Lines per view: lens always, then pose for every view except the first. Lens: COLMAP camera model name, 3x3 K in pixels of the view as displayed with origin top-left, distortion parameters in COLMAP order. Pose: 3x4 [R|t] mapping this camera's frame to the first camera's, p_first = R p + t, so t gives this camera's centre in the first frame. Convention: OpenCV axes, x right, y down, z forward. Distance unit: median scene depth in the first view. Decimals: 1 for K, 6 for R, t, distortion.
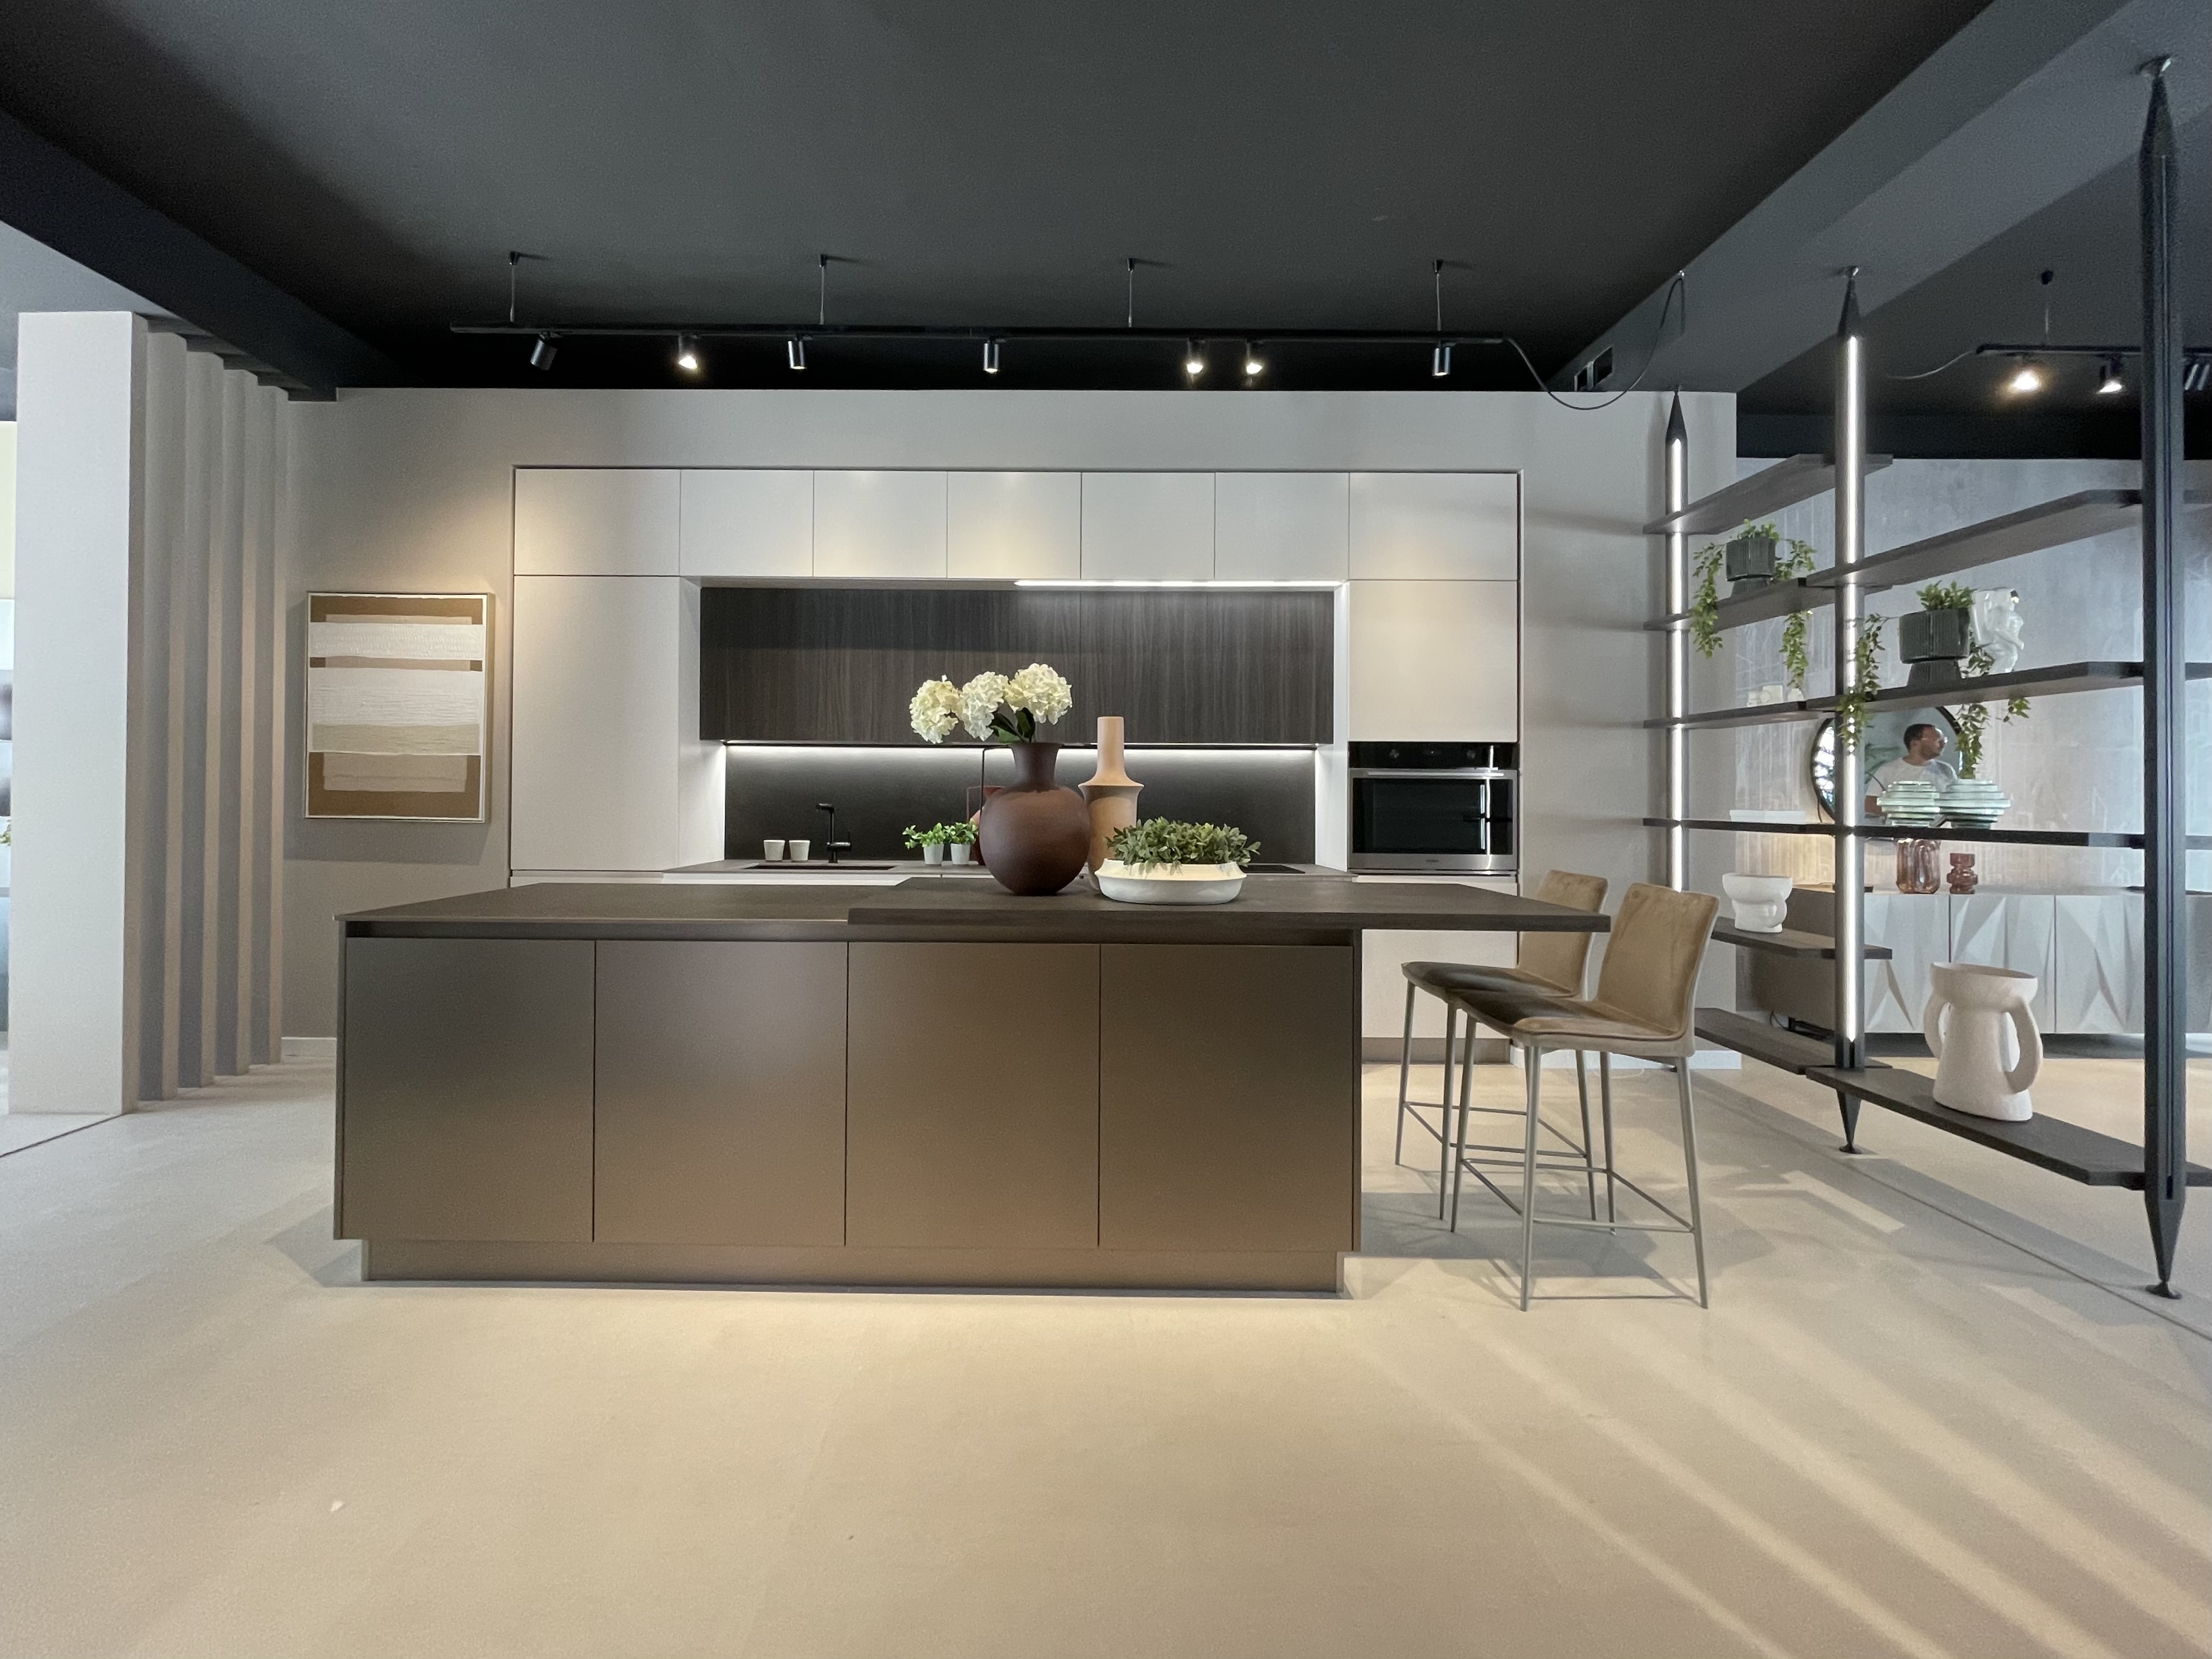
lens RADIAL K [[955.2, 0, 1058.1], [0, 955.2, 788.8], [0, 0, 1]] dist [-0.000718, 0.000529]
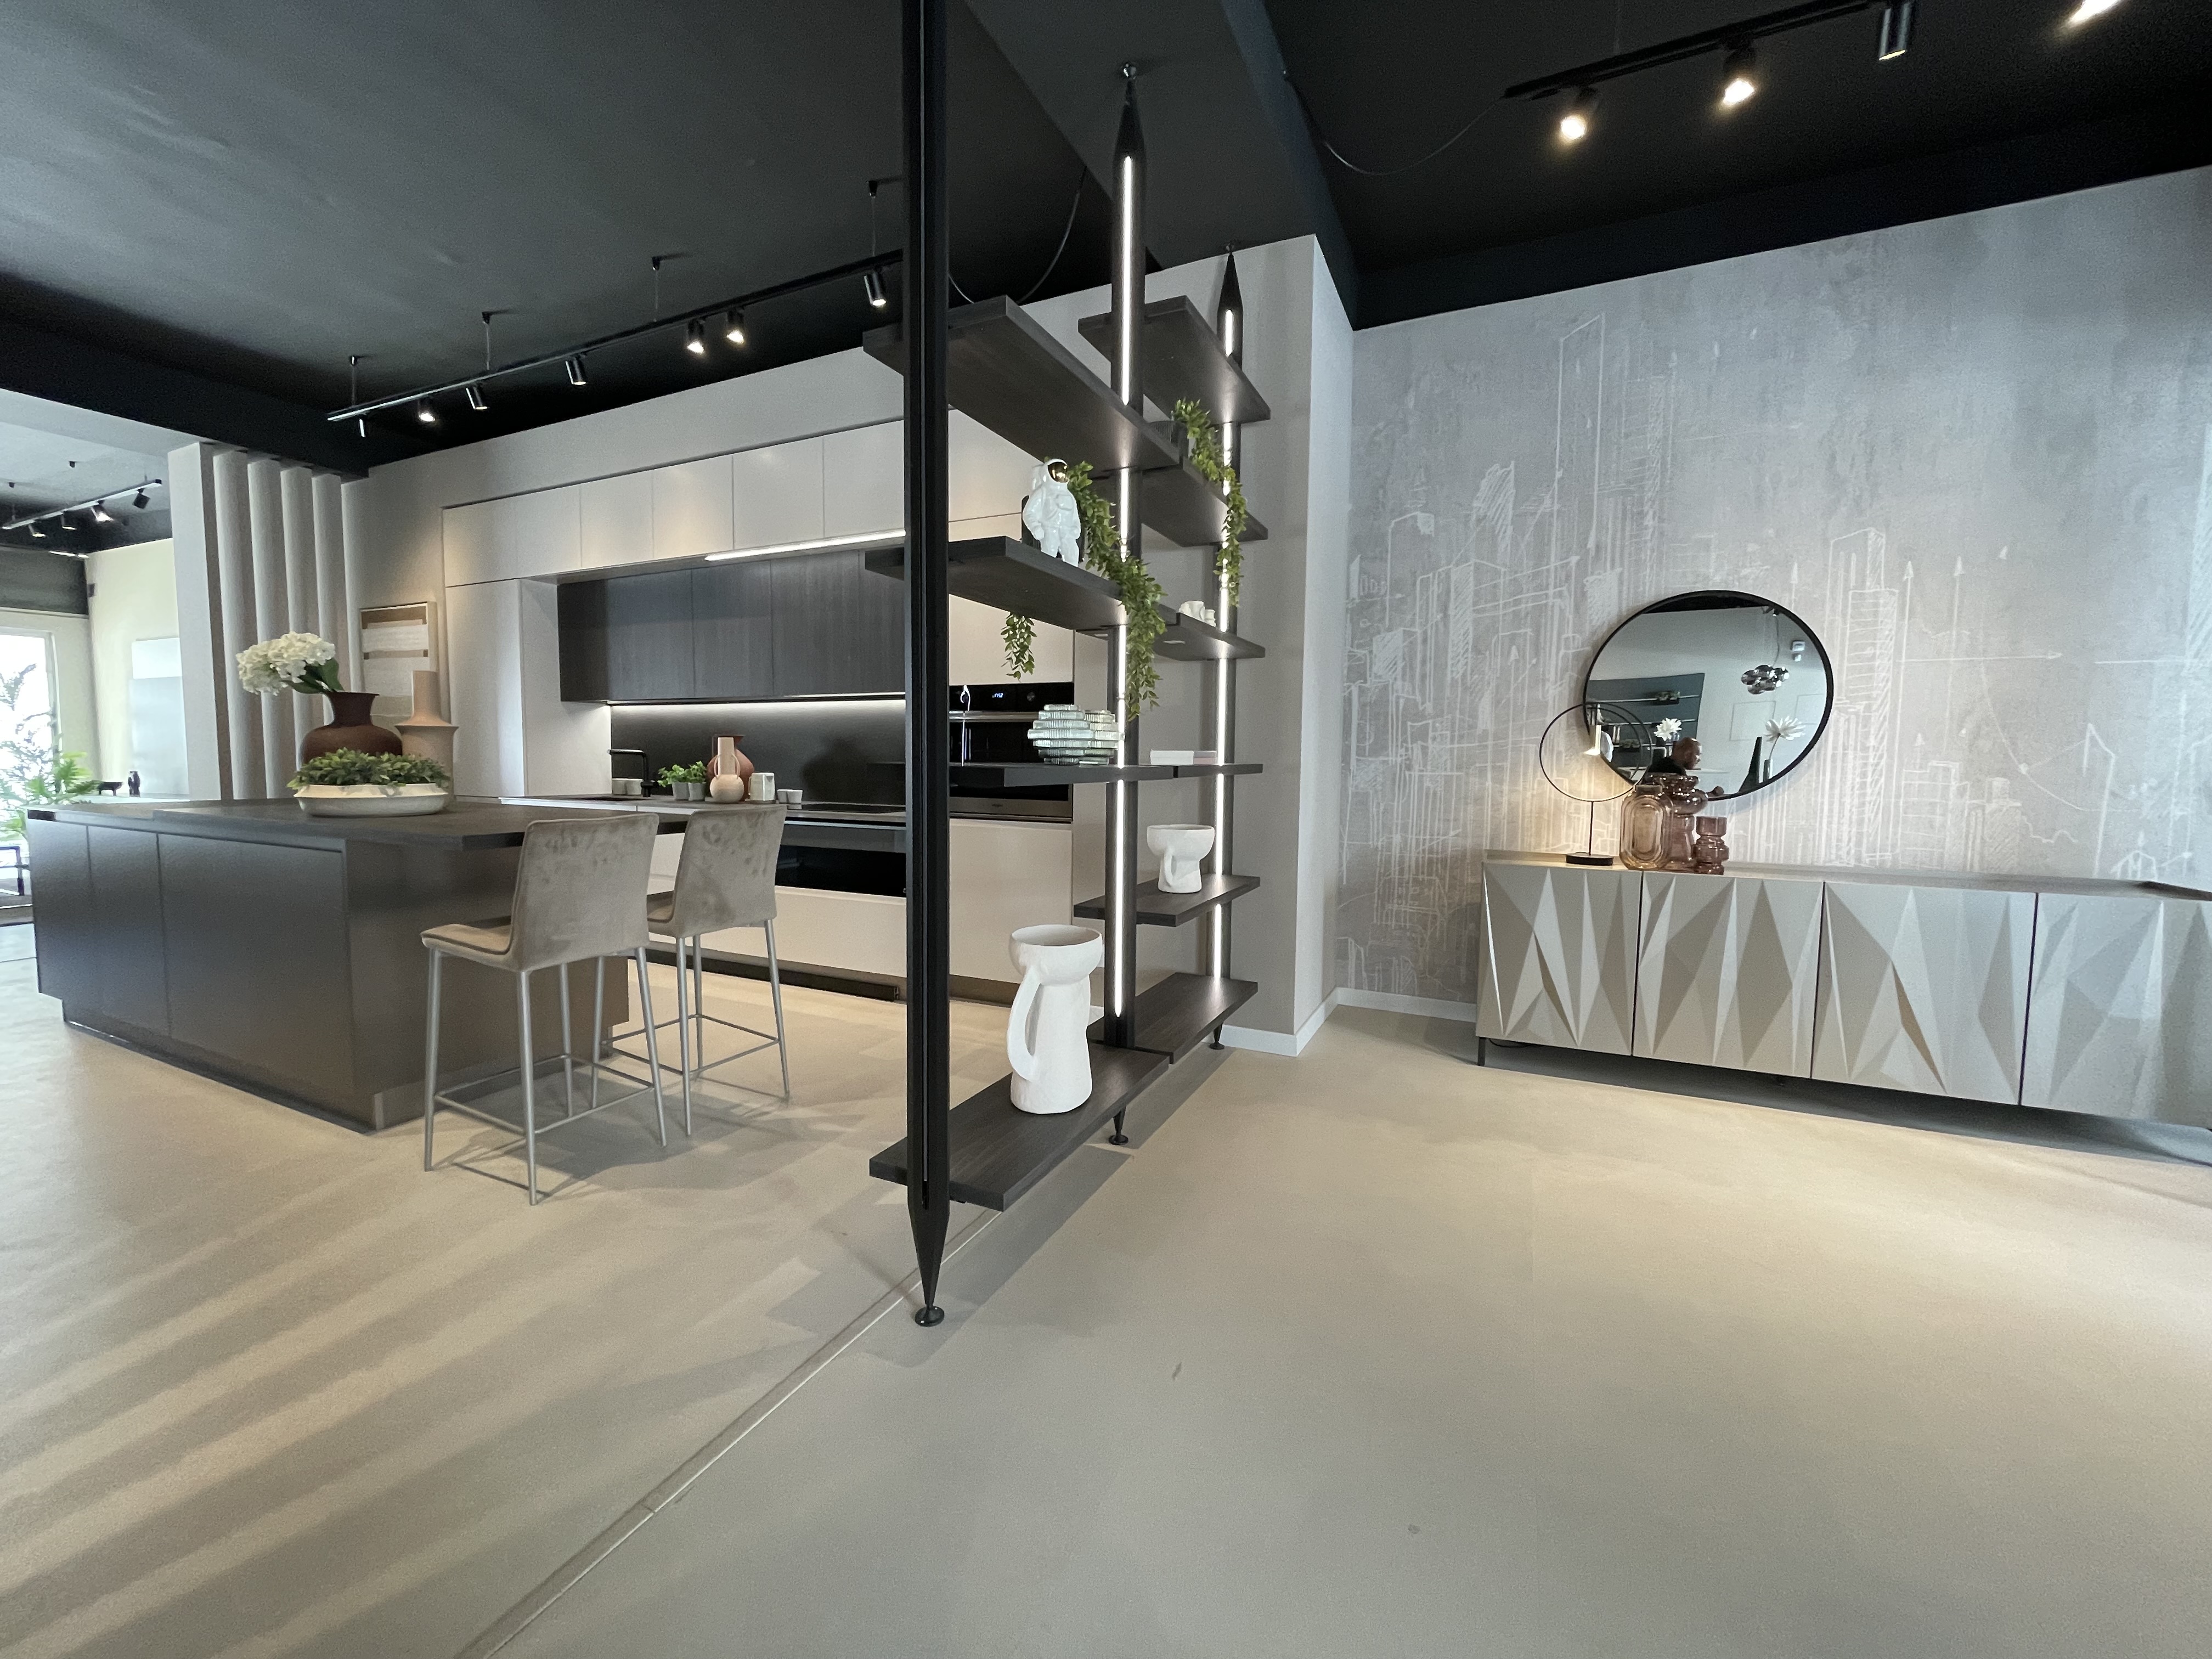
lens RADIAL K [[890.1, 0, 1098.1], [0, 890.1, 816.6], [0, 0, 1]] dist [-0.002069, 0.000394]
pose [[0.900905, 0.031820, -0.432849, 1.015815], [0.001151, 0.997130, 0.075698, 0.019490], [0.434015, -0.068695, 0.898283, 0.247139]]
